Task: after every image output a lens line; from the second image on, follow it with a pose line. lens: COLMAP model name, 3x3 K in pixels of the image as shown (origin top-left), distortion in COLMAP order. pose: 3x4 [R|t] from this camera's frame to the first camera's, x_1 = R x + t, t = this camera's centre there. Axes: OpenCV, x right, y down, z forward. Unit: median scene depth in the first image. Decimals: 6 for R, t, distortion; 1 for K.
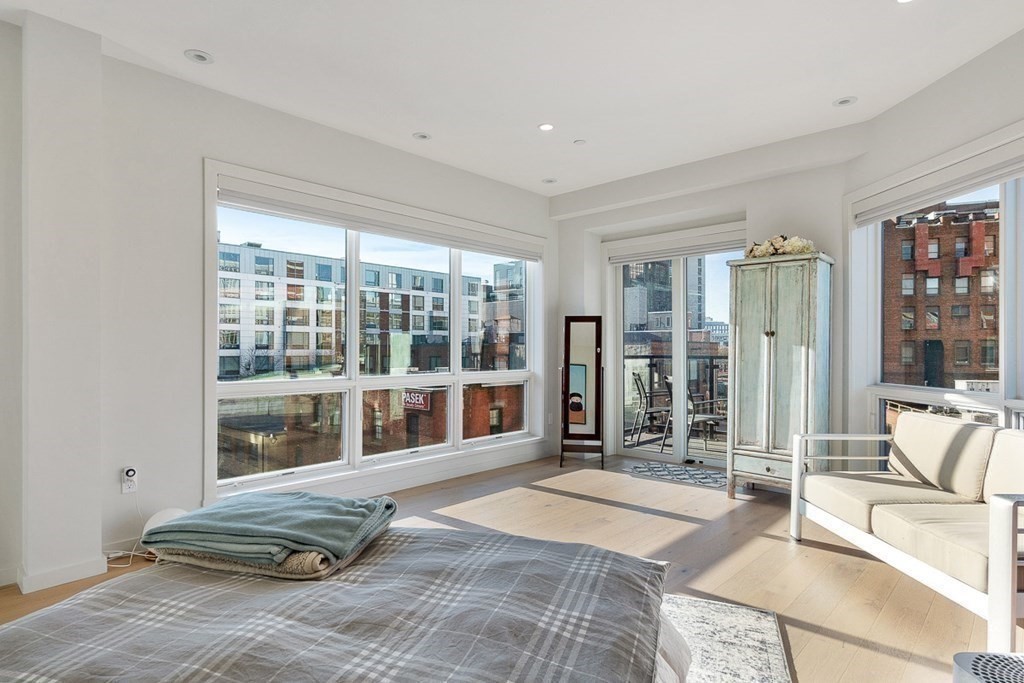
lens RADIAL K [[543.8, 0, 512.0], [0, 543.8, 341.5], [0, 0, 1]] dist [0.001961, 0.000093]
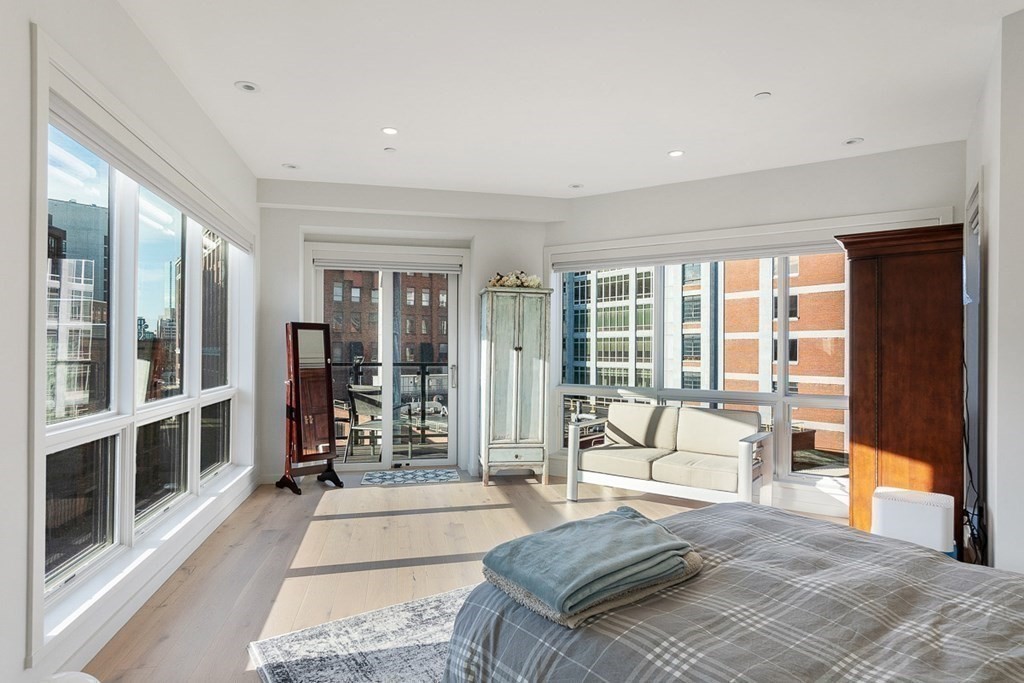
lens RADIAL K [[583.5, 0, 512.0], [0, 583.5, 341.5], [0, 0, 1]] dist [-0.001243, -0.000053]
pose [[0.574255, 0.015442, 0.818531, -0.636189], [-0.018182, 0.999816, -0.006106, -0.022458], [-0.818474, -0.011376, 0.574430, 0.229973]]
